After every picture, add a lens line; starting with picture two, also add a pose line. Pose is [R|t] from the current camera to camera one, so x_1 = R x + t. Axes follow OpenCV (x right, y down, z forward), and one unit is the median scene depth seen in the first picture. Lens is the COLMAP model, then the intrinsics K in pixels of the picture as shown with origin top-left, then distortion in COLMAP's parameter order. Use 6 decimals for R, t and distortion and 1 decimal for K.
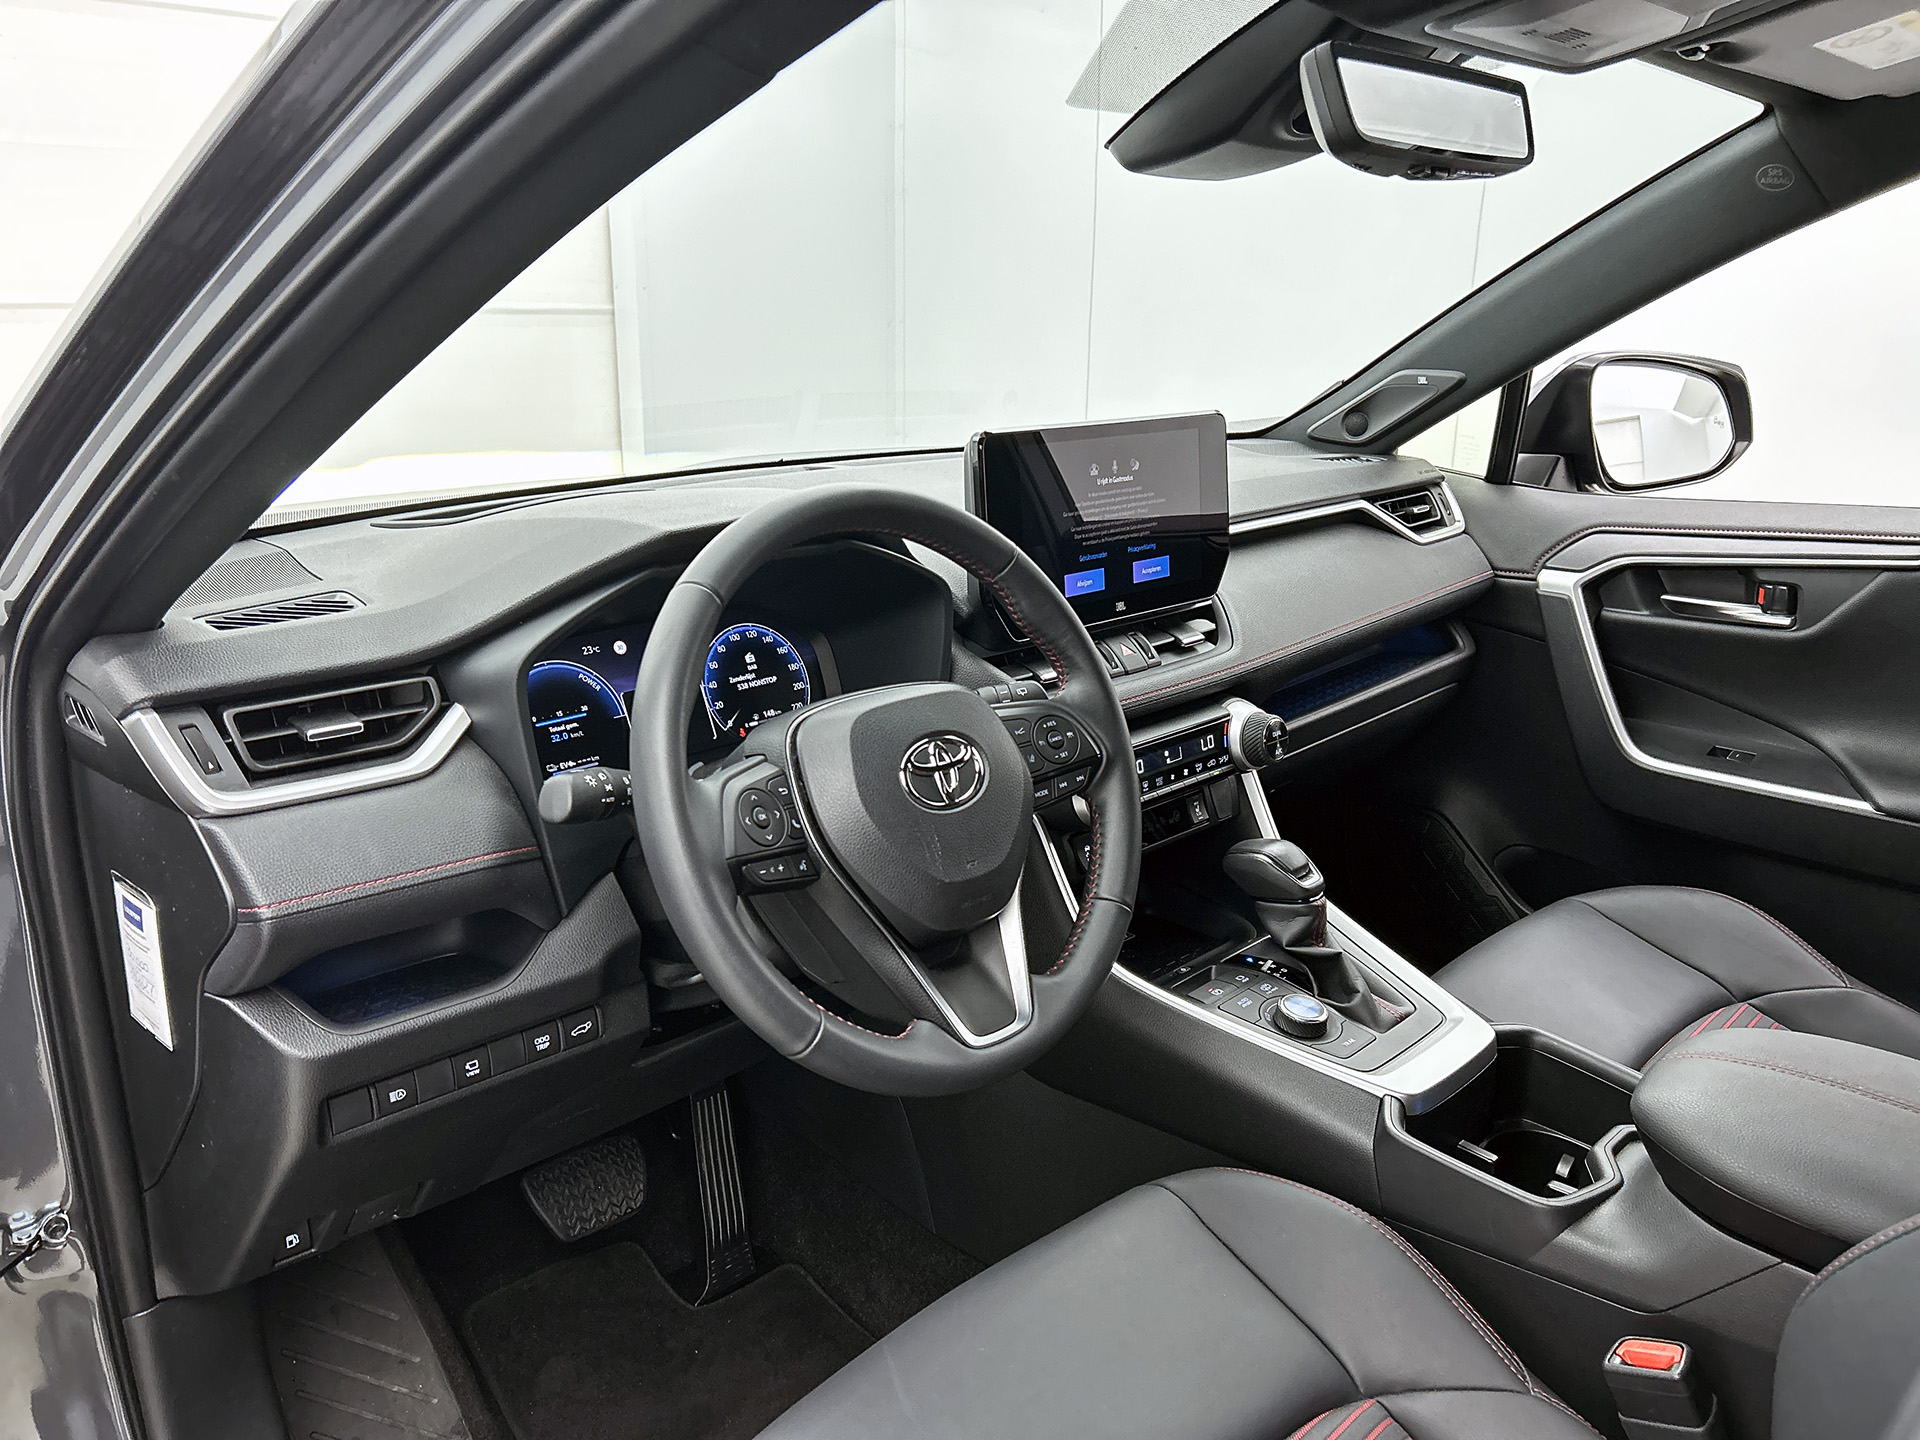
lens RADIAL K [[1459.6, 0, 950.9], [0, 1459.6, 723.7], [0, 0, 1]] dist [0.034158, -0.046462]
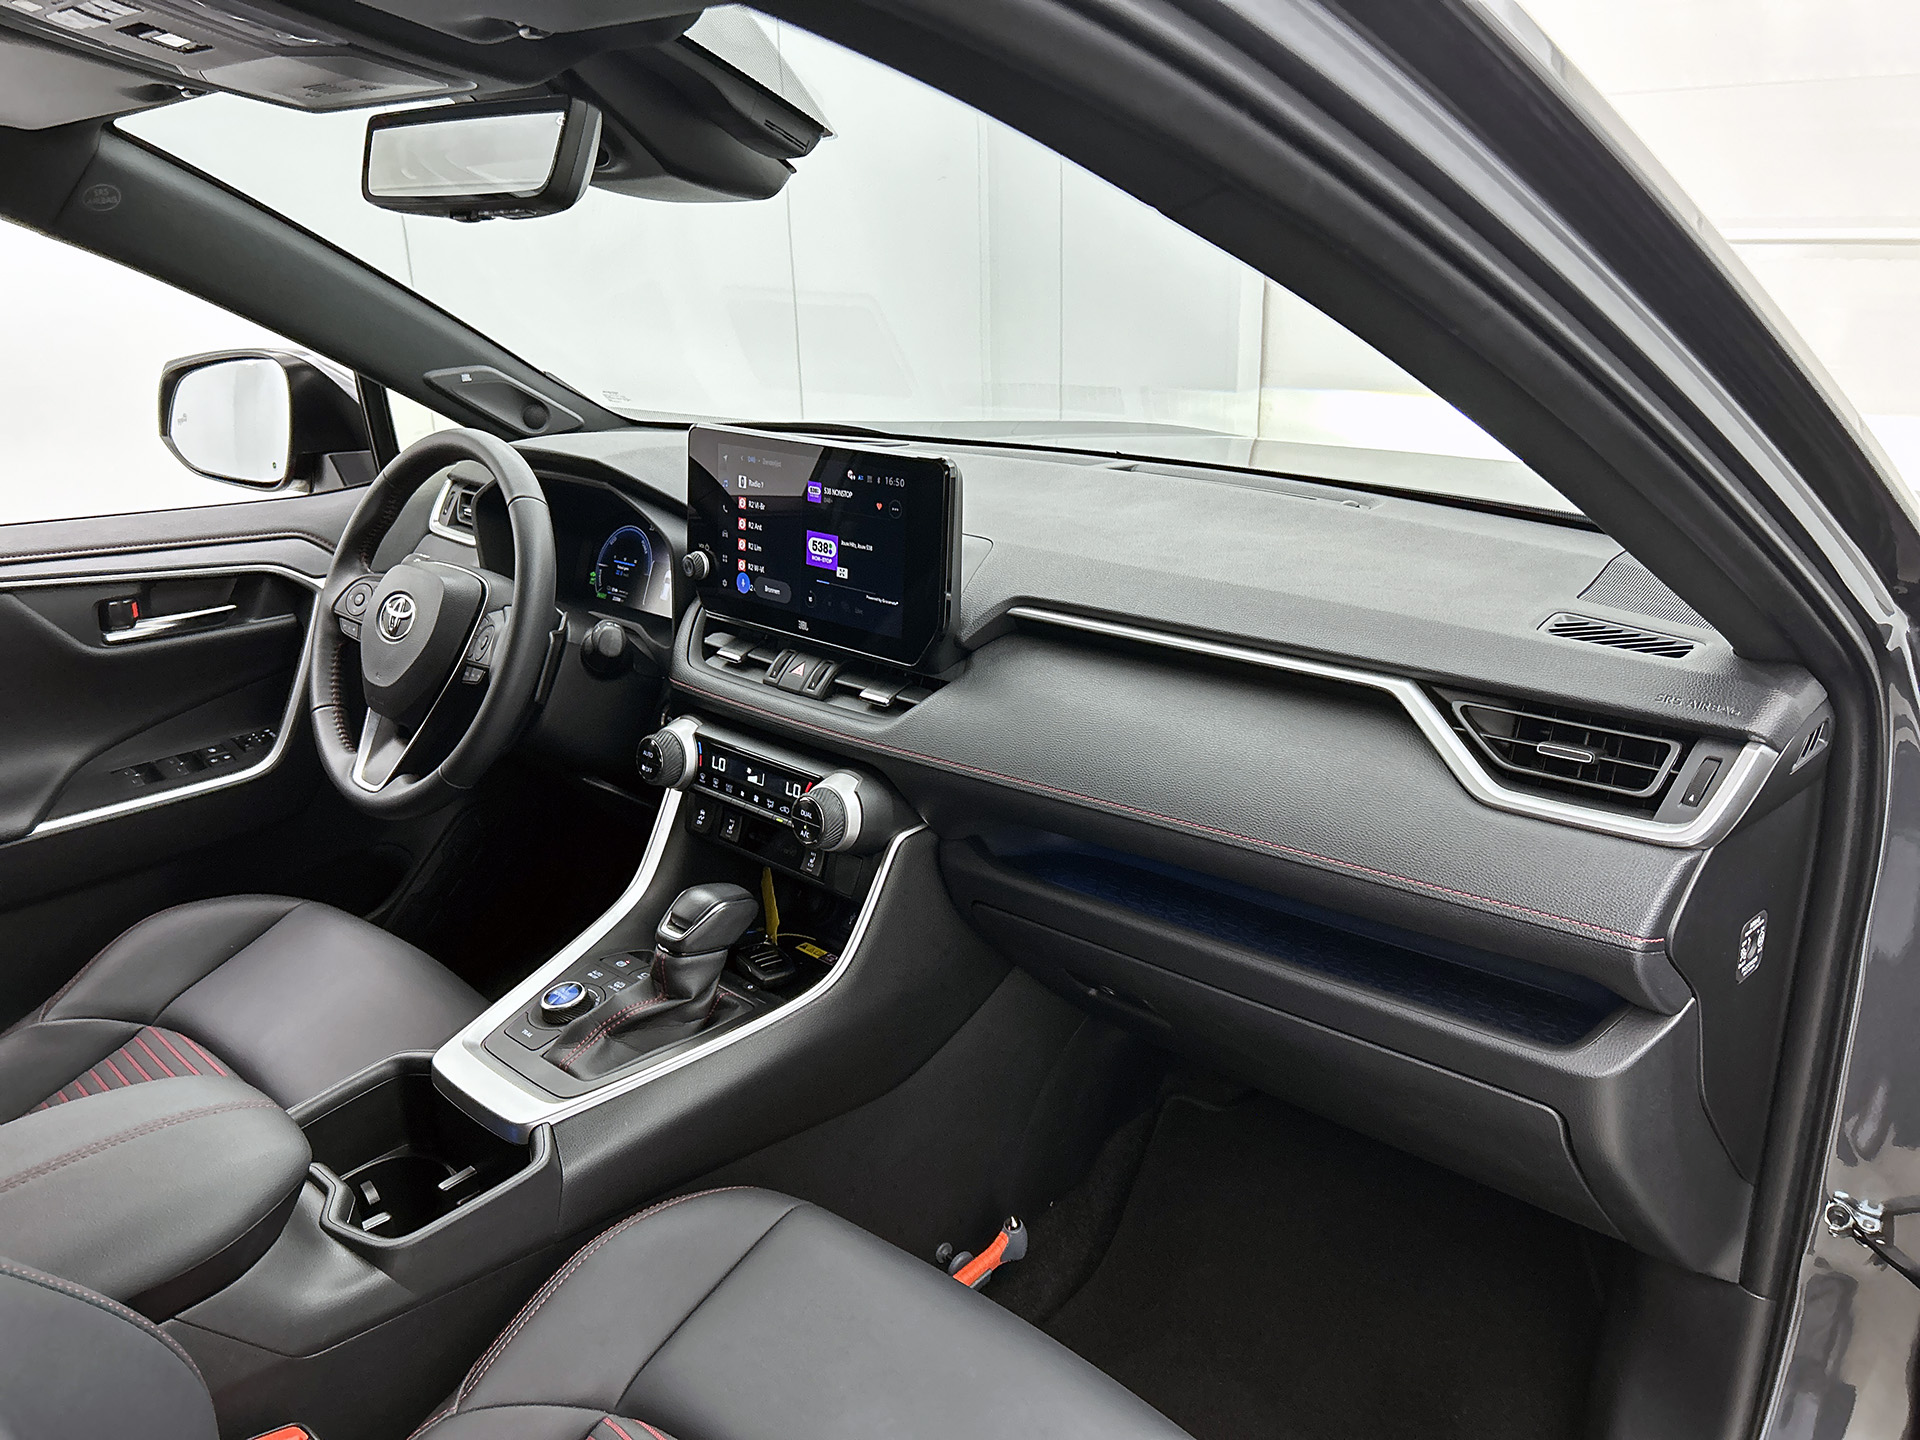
lens RADIAL K [[1459.6, 0, 965.3], [0, 1459.6, 725.4], [0, 0, 1]] dist [0.034158, -0.046462]
pose [[0.049181, 0.329292, -0.942946, 1.068327], [-0.260933, 0.915538, 0.306112, -0.347072], [0.964103, 0.230991, 0.130951, 0.976151]]
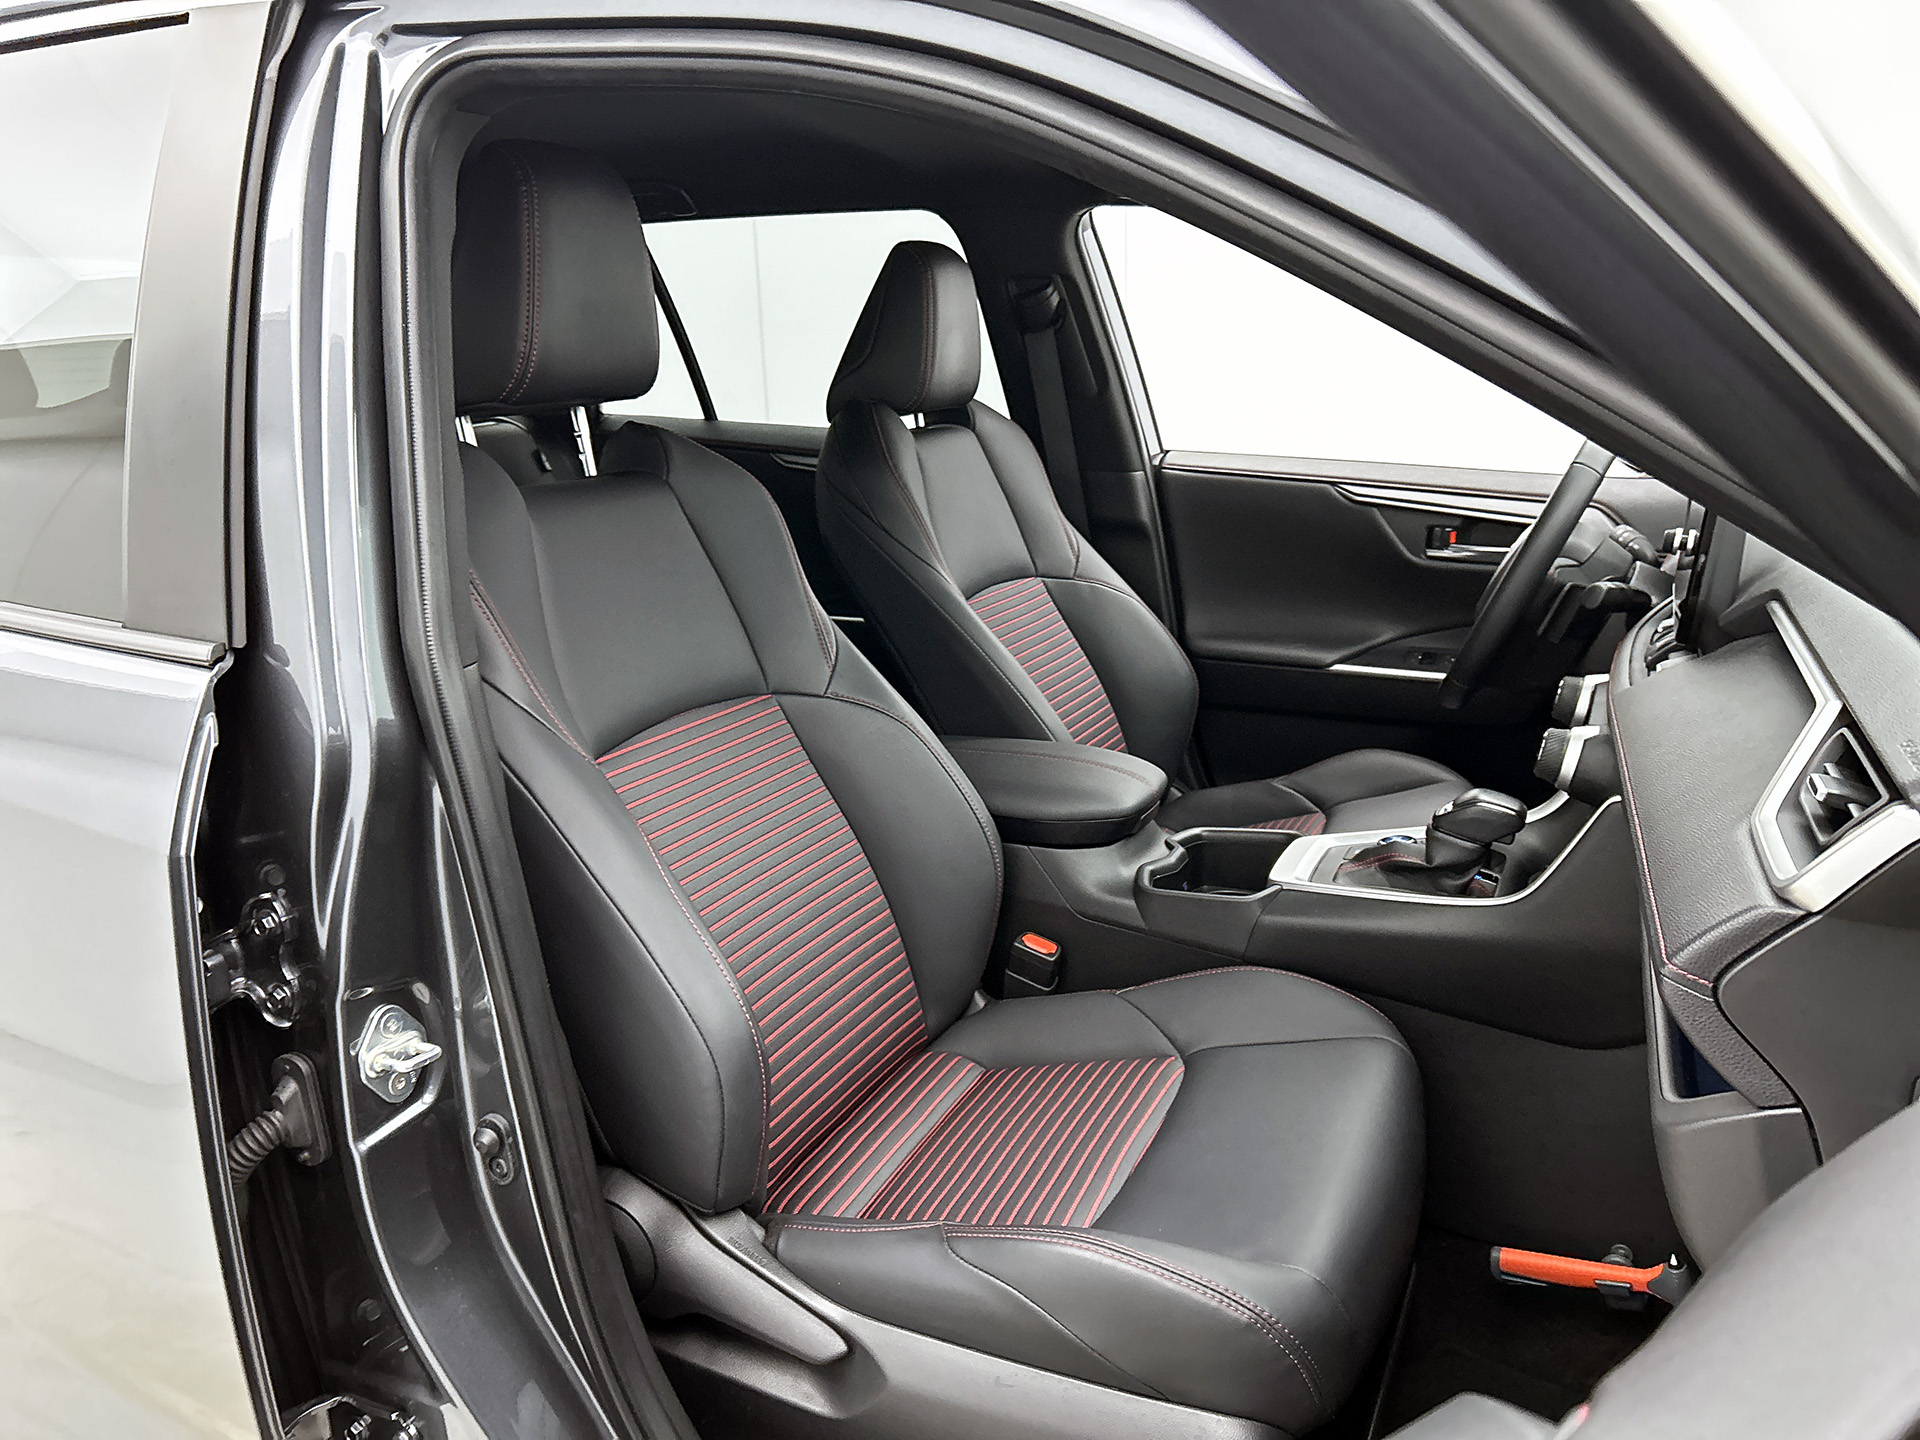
lens RADIAL K [[1459.6, 0, 963.1], [0, 1459.6, 718.0], [0, 0, 1]] dist [0.034158, -0.046462]
pose [[-0.935841, 0.110869, -0.334529, 0.942998], [-0.075248, 0.864477, 0.497009, -0.480604], [0.344296, 0.490294, -0.800670, 1.666019]]
